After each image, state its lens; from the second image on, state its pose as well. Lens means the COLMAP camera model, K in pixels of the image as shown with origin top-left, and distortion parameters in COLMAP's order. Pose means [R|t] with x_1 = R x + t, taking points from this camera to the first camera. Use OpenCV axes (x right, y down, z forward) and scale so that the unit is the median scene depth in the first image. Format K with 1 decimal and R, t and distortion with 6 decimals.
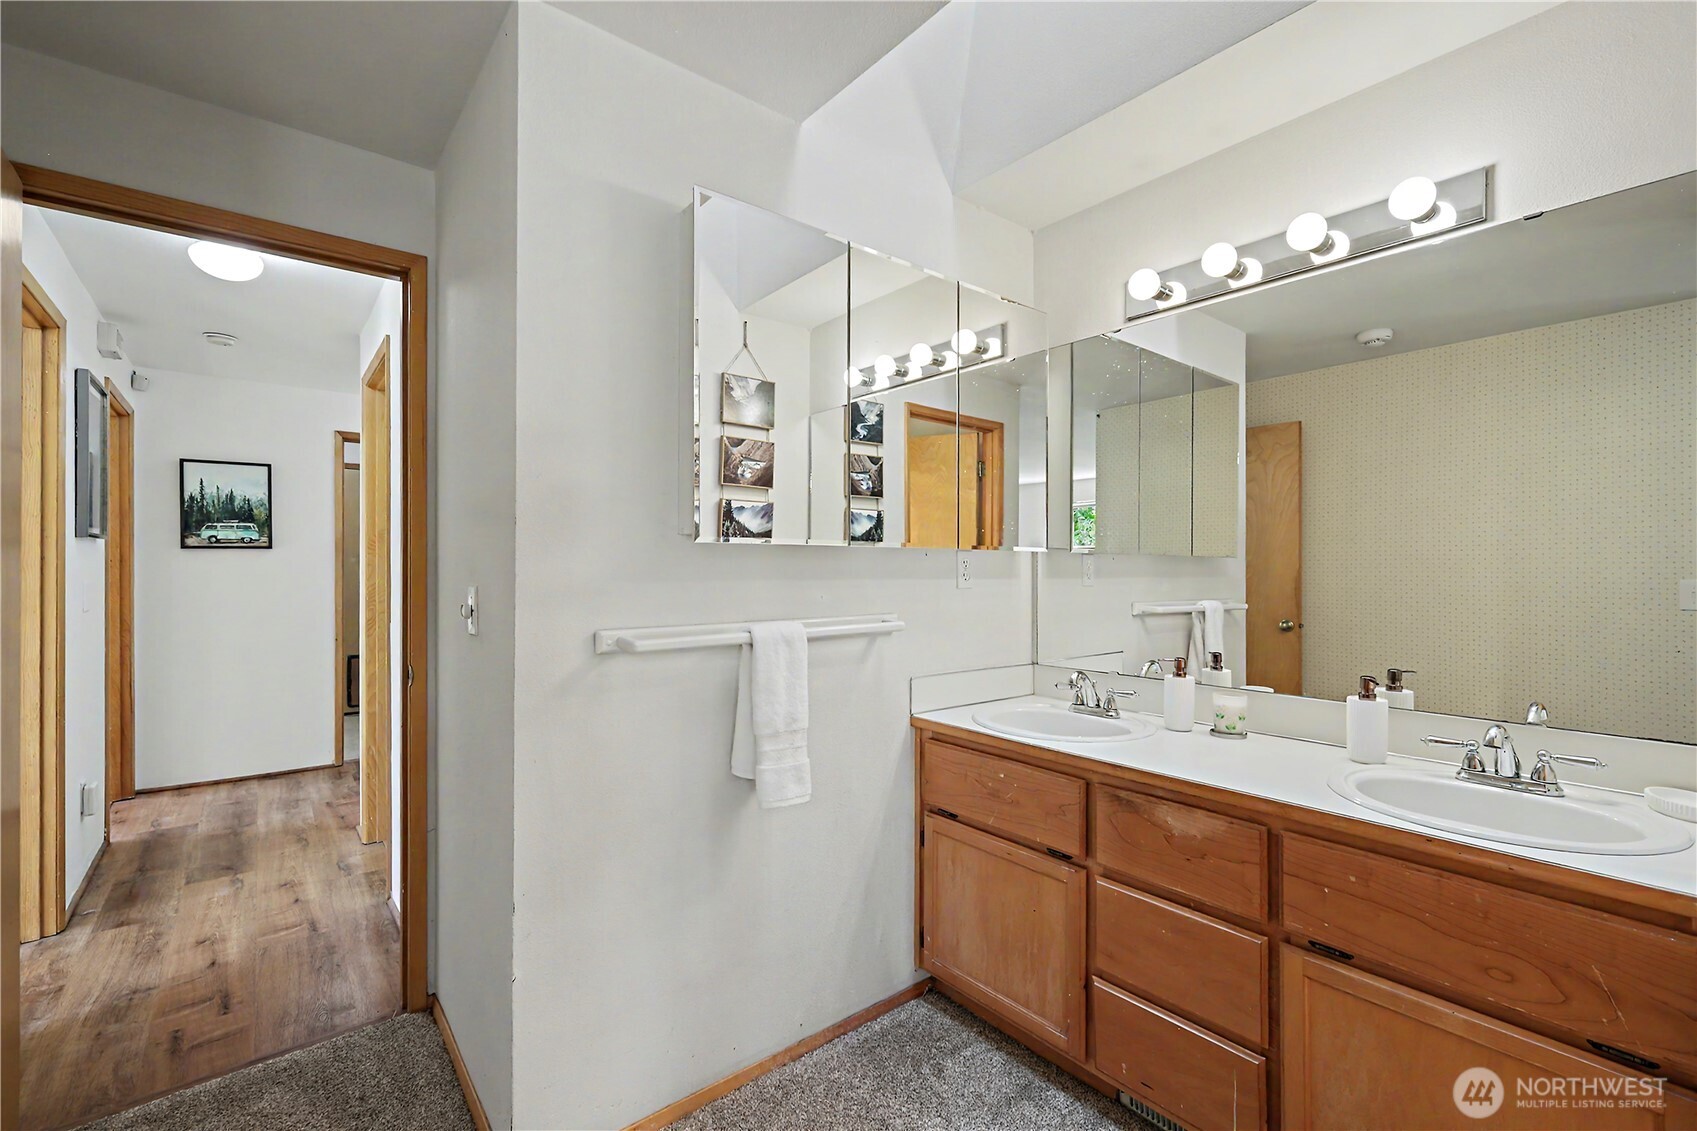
lens RADIAL K [[746.4, 0, 846.9], [0, 746.4, 570.8], [0, 0, 1]] dist [0.003850, -0.001173]
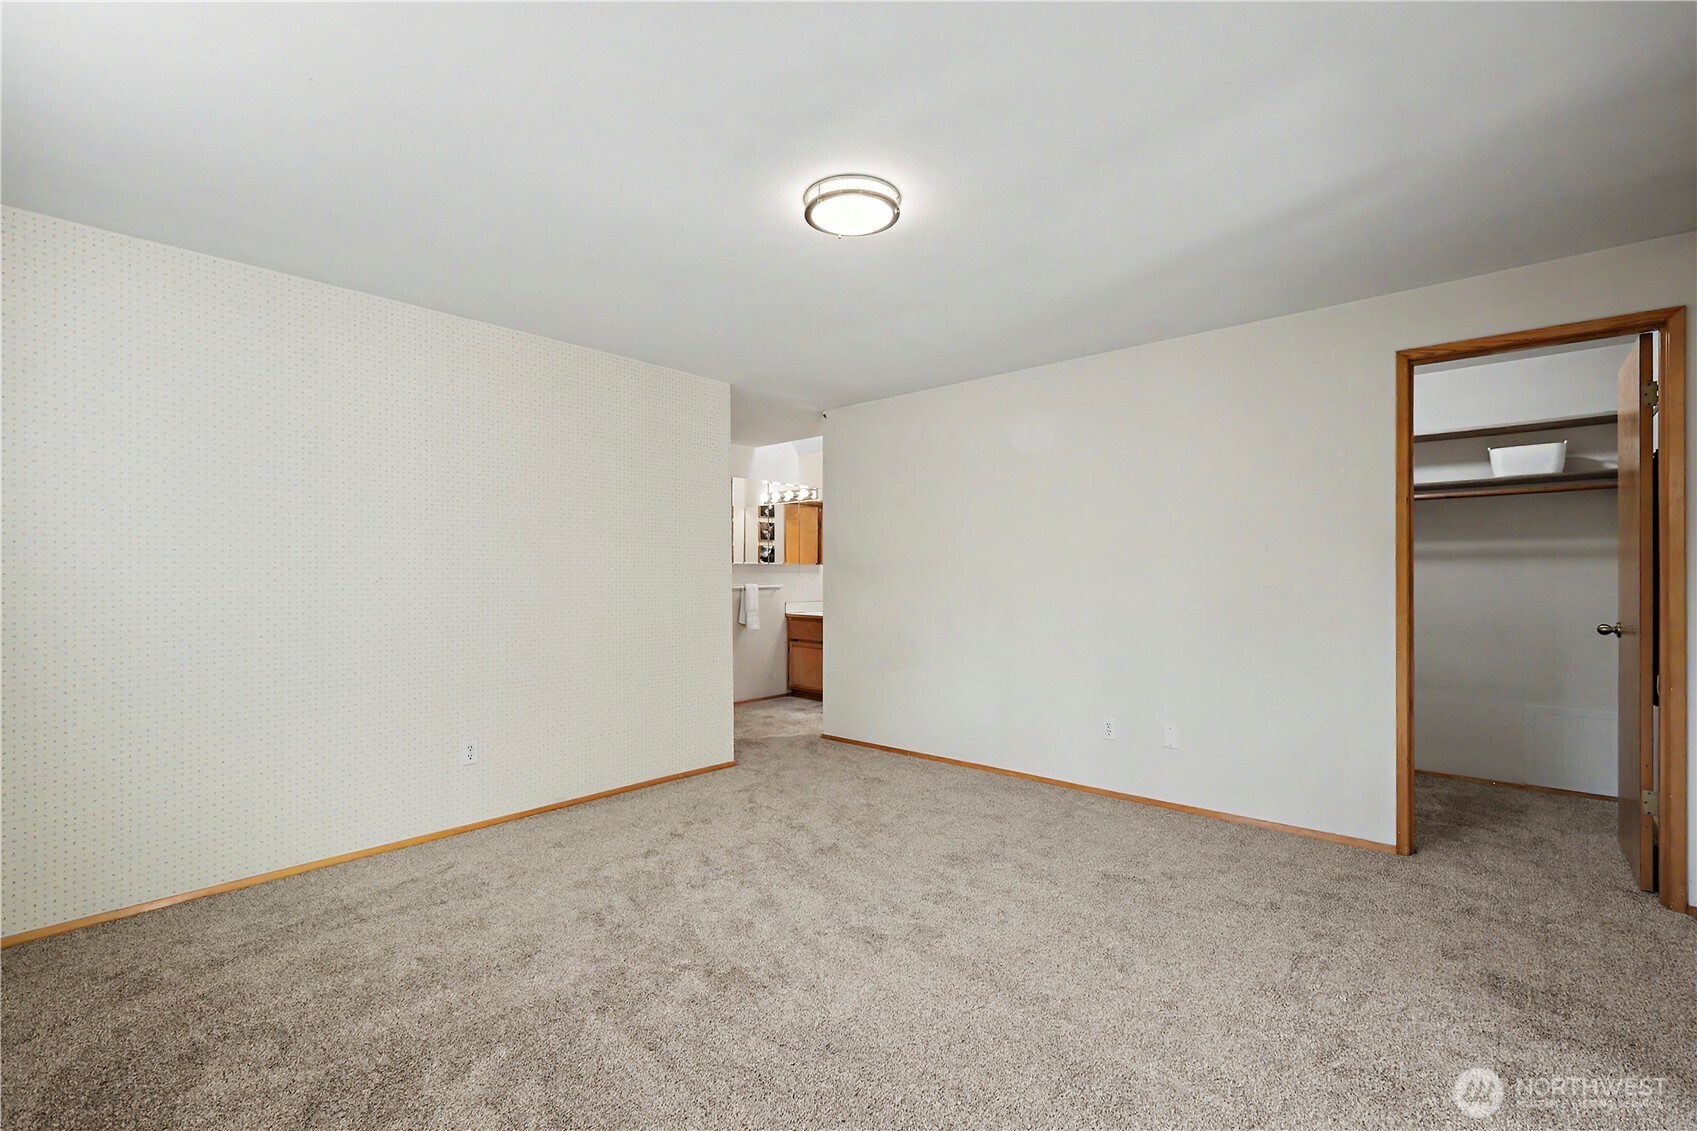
lens RADIAL K [[746.4, 0, 845.5], [0, 746.4, 571.2], [0, 0, 1]] dist [0.003850, -0.001173]
pose [[0.987646, -0.002366, 0.156684, -0.130312], [0.002457, 0.999997, -0.000389, 0.002438], [-0.156682, 0.000769, 0.987649, -1.782356]]
